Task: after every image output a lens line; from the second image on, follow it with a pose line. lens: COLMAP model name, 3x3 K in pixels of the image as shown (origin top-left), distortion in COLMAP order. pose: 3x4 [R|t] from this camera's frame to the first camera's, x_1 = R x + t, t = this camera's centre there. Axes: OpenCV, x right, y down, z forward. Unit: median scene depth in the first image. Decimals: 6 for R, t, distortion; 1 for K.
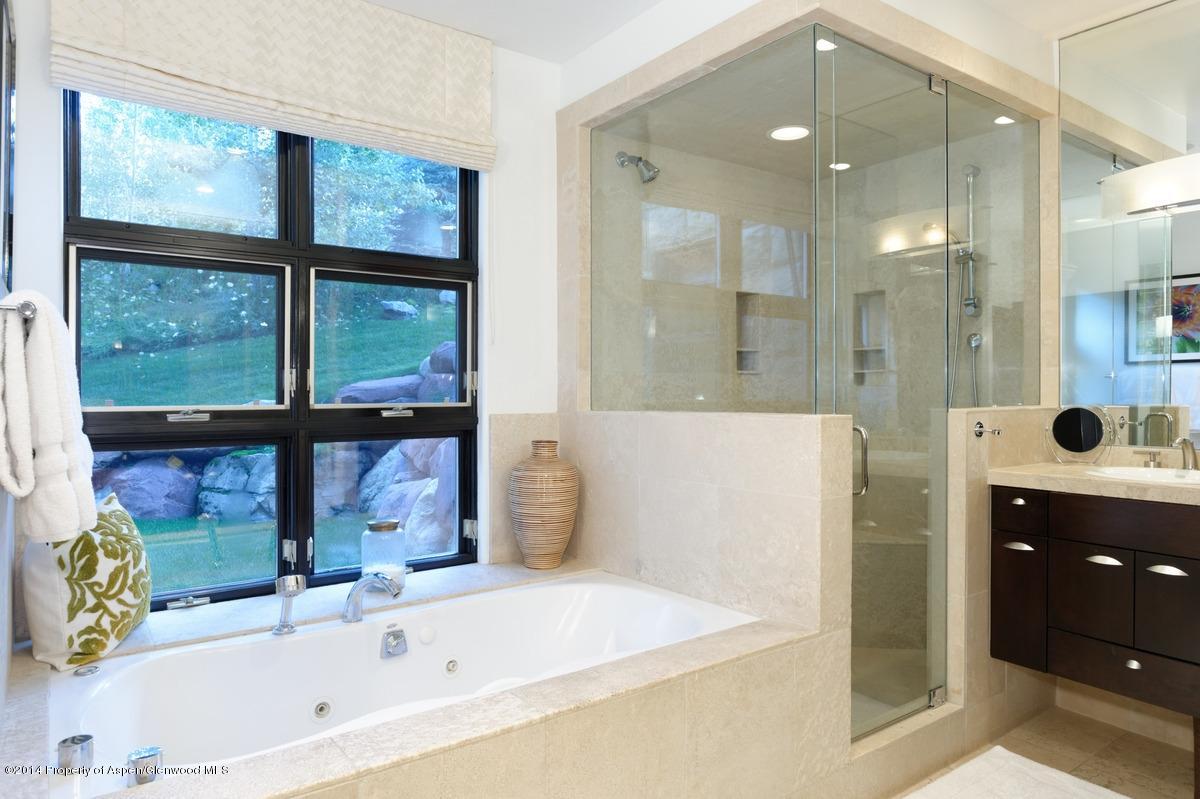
lens RADIAL K [[745.3, 0, 597.3], [0, 745.3, 397.5], [0, 0, 1]] dist [-0.035411, -0.002719]
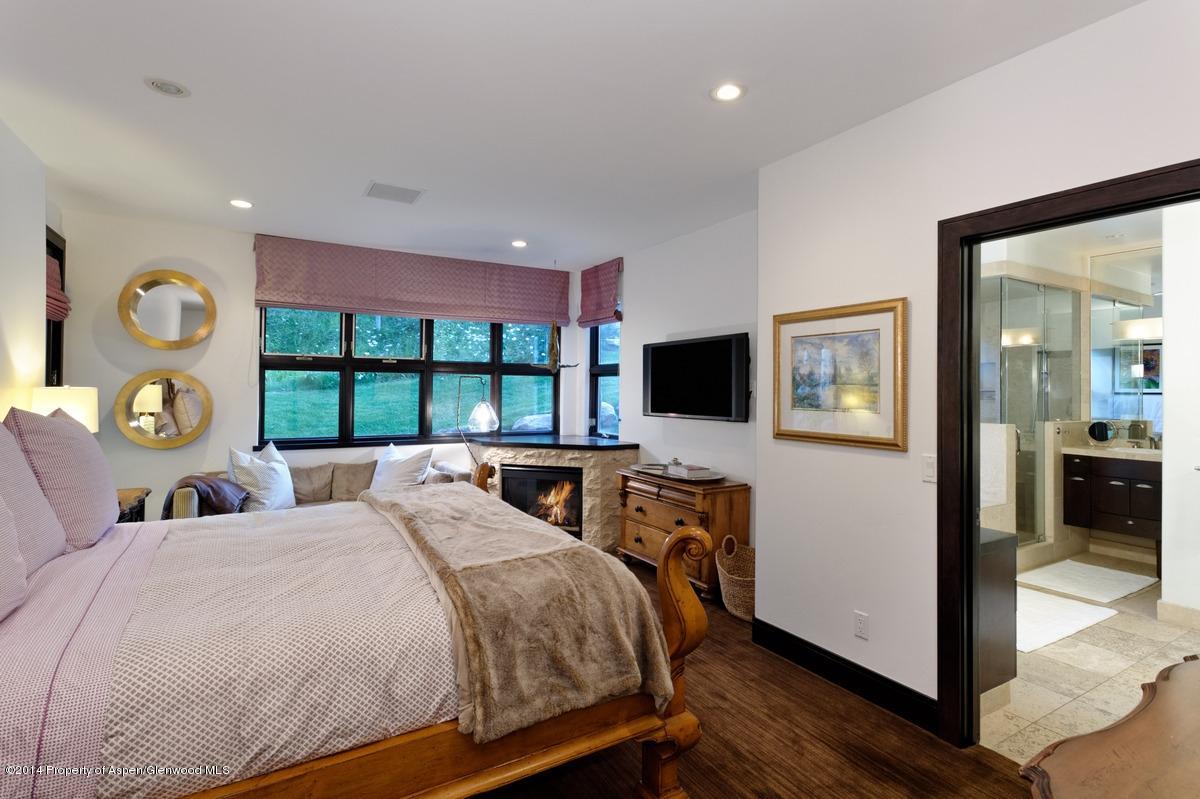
lens RADIAL K [[591.2, 0, 604.3], [0, 591.2, 396.2], [0, 0, 1]] dist [-0.002688, -0.000186]
pose [[0.997784, 0.011913, -0.065459, -0.842412], [-0.012185, 0.999919, -0.003750, -0.044770], [0.065409, 0.004540, 0.997848, -1.030499]]
